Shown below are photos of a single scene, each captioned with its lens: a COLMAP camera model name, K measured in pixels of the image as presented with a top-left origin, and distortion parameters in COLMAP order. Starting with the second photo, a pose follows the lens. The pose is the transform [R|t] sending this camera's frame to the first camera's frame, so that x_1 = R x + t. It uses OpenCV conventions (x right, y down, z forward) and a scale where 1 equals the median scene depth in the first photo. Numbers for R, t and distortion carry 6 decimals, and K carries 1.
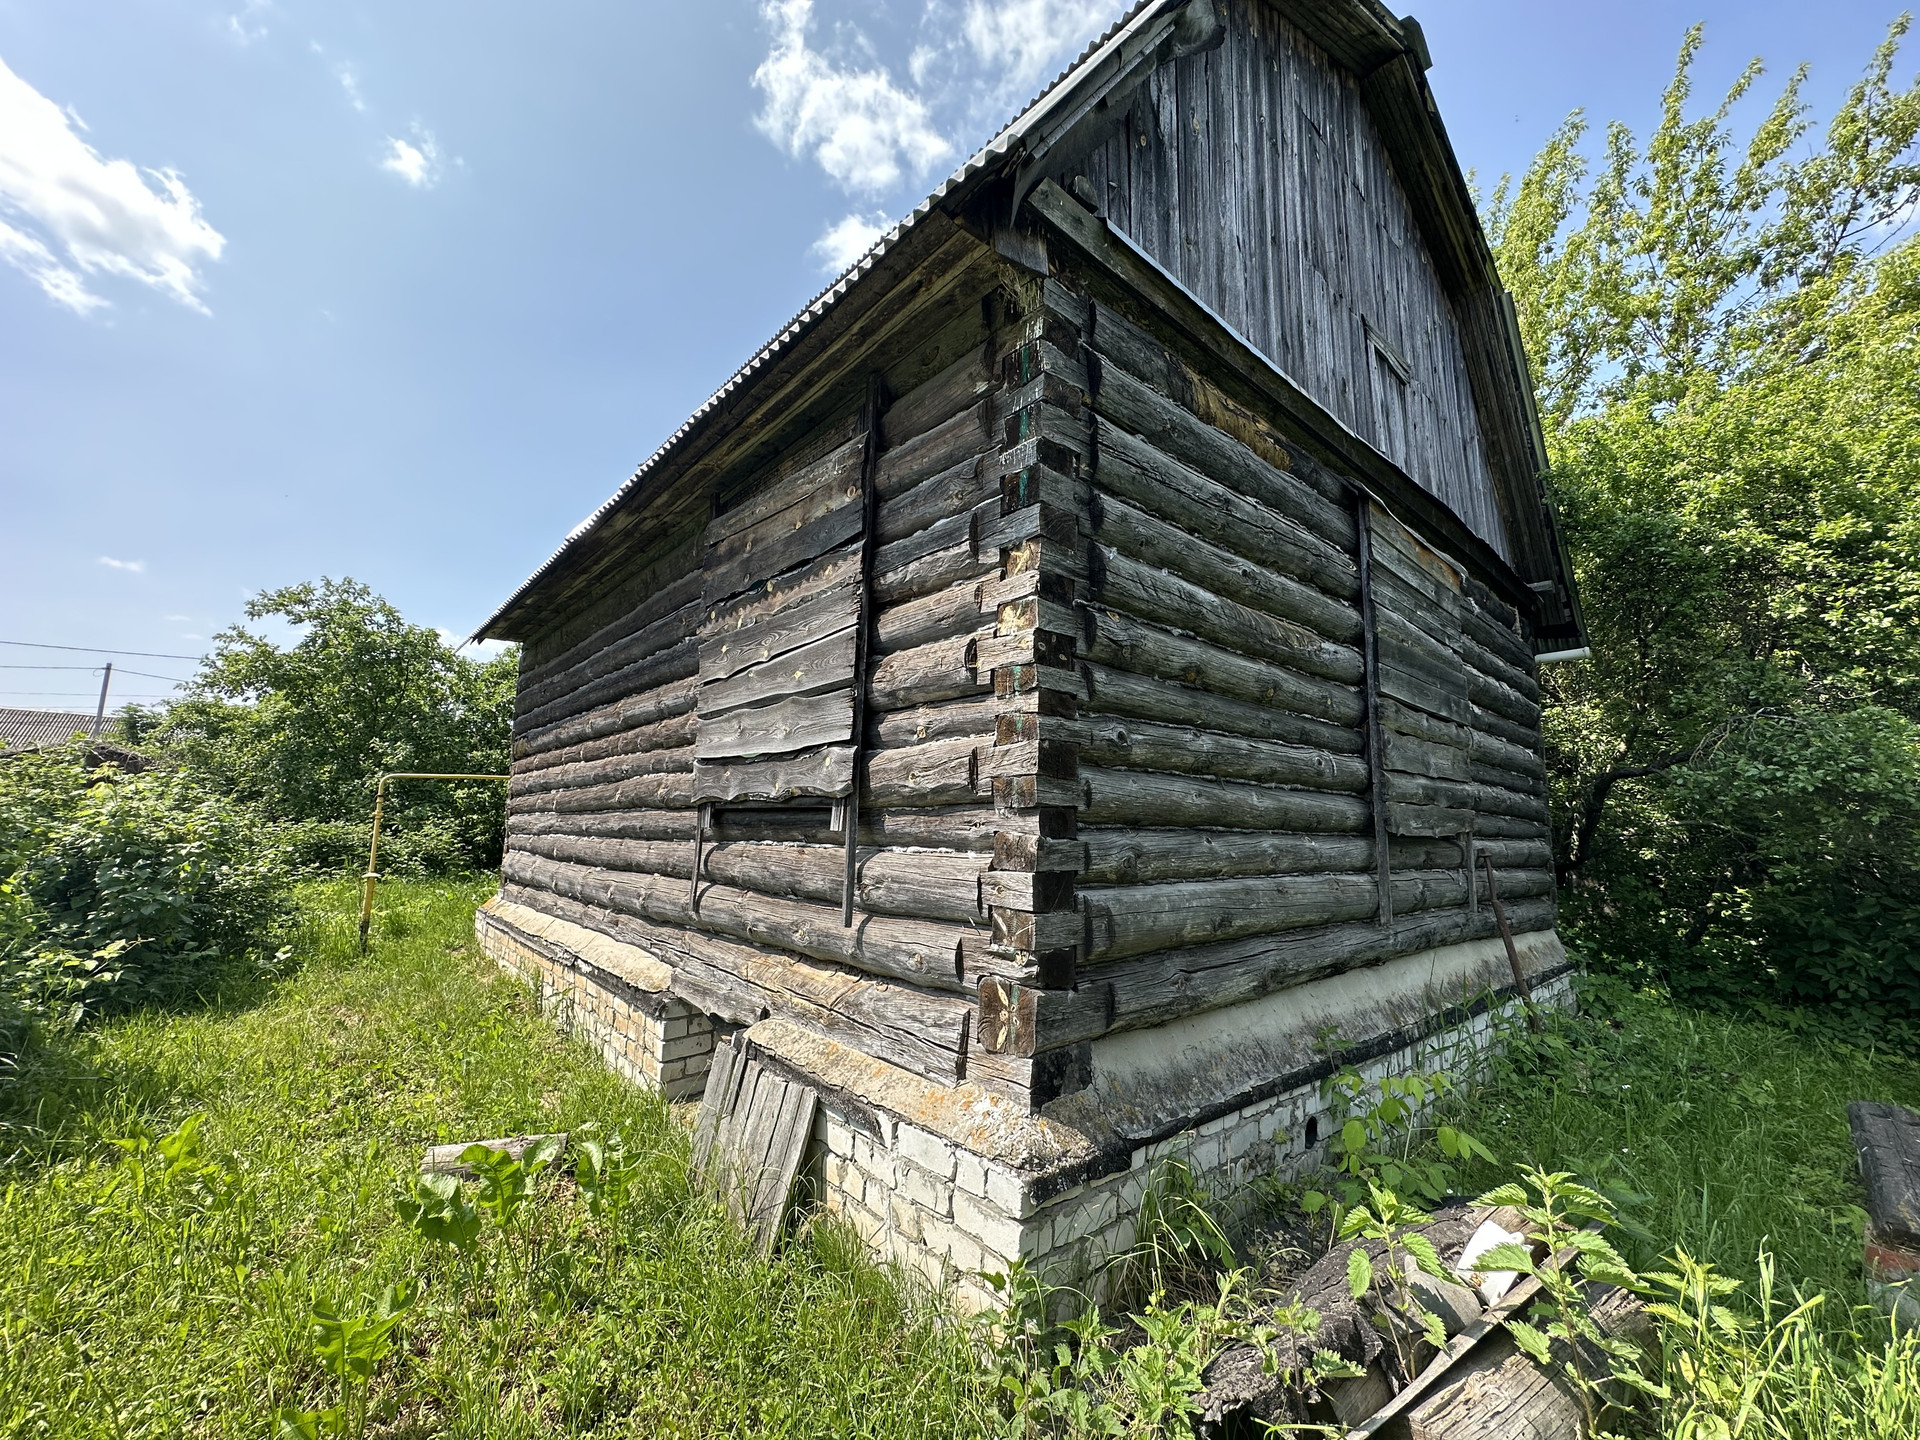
lens RADIAL K [[764.7, 0, 958.2], [0, 764.7, 724.0], [0, 0, 1]] dist [-0.003285, 0.000869]
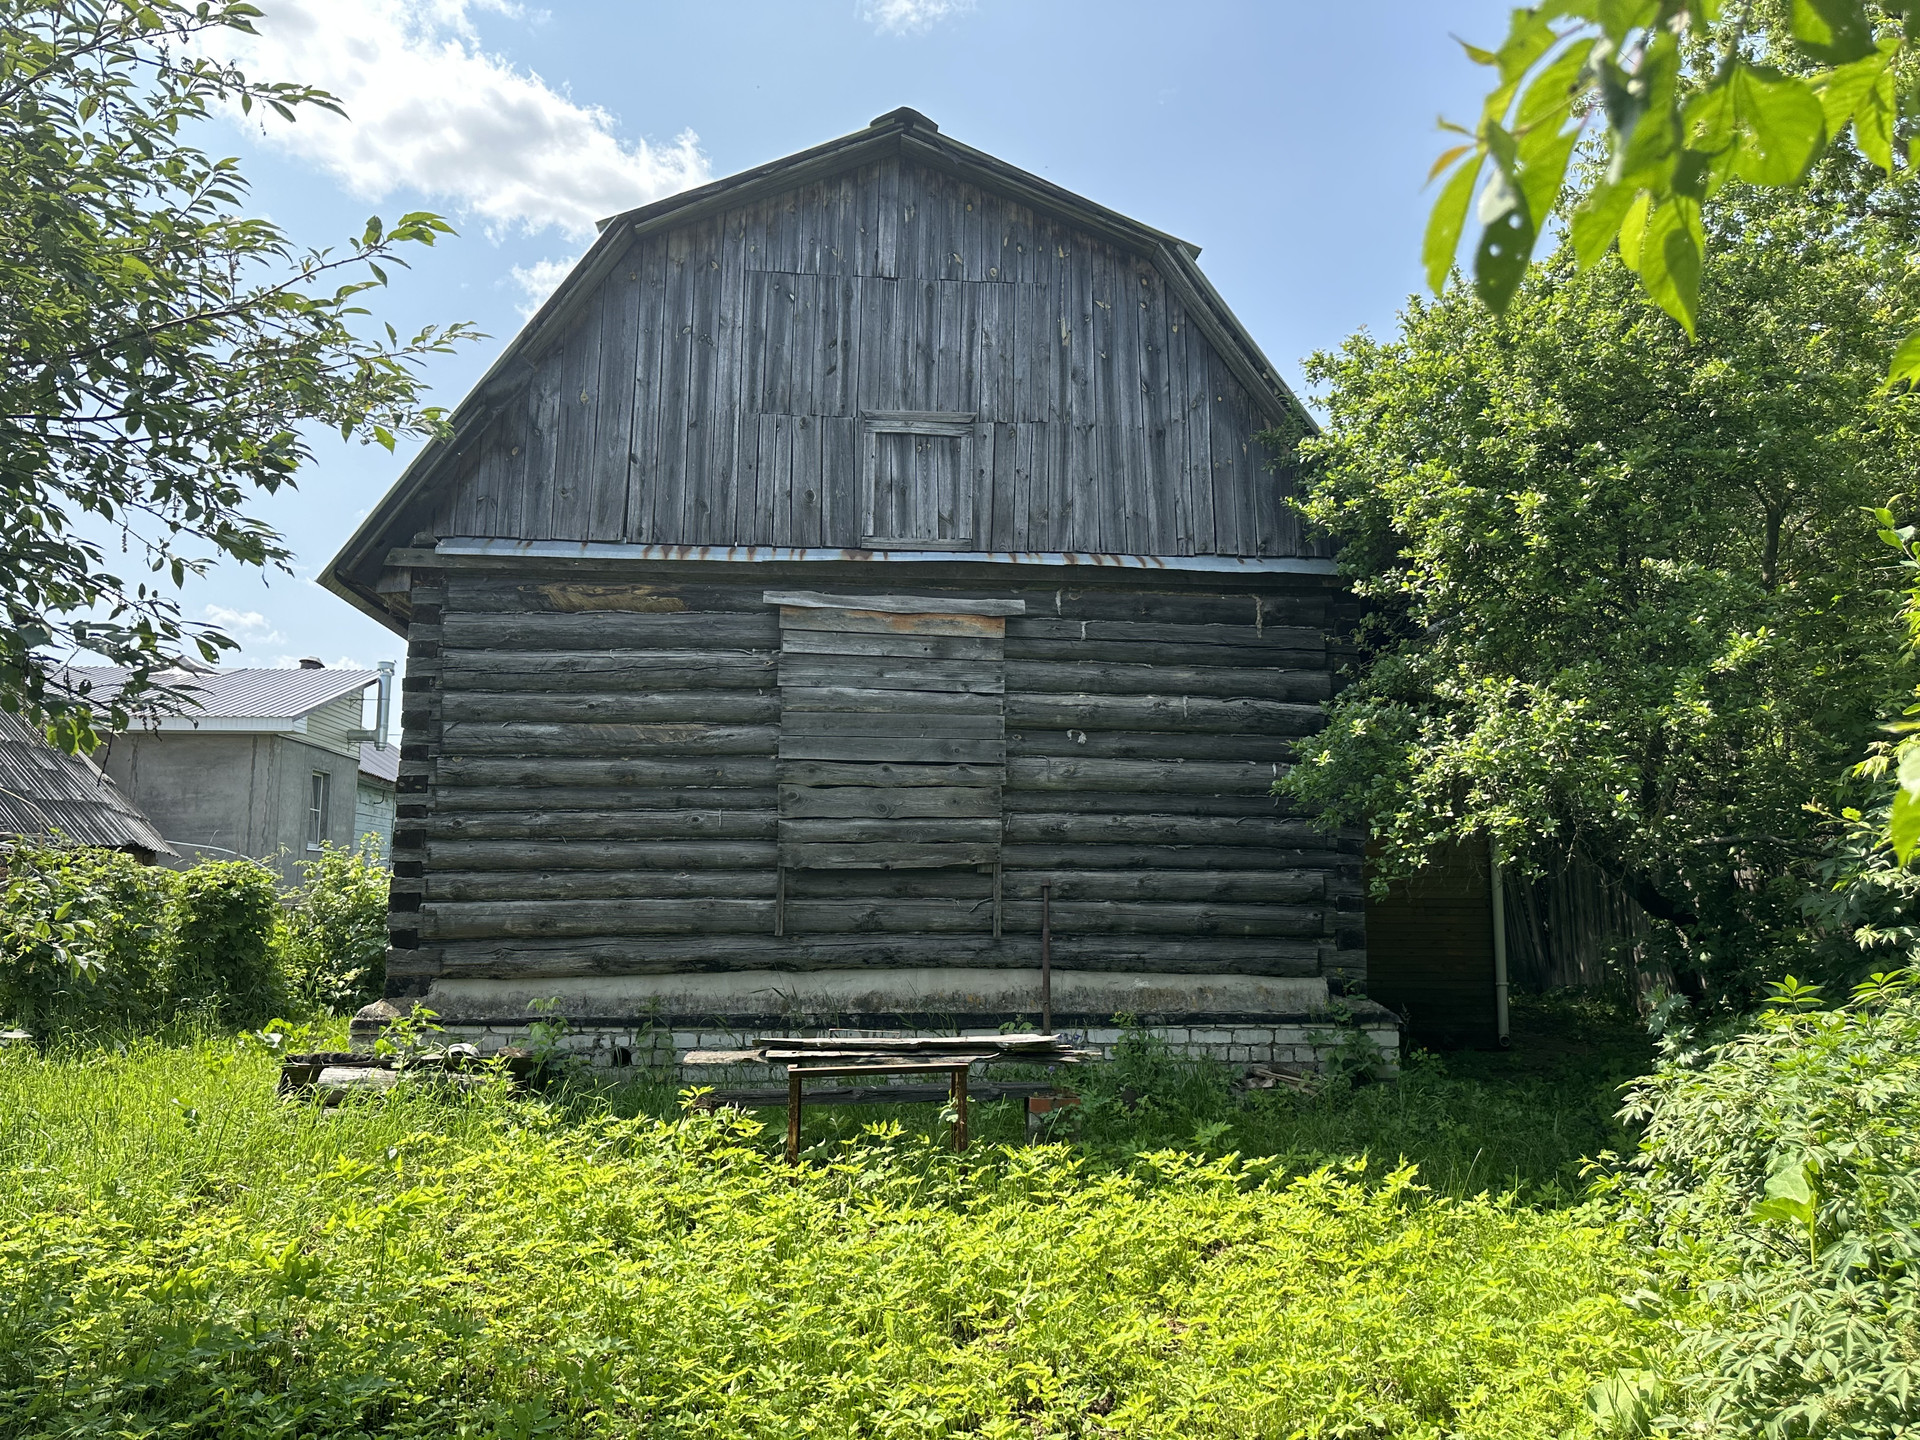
lens RADIAL K [[1356.6, 0, 963.5], [0, 1356.6, 713.7], [0, 0, 1]] dist [0.024679, -0.033461]
pose [[0.821909, -0.092749, -0.562016, 2.880486], [0.098758, 0.994915, -0.019764, -0.057920], [0.560992, -0.039259, 0.826890, -0.980831]]
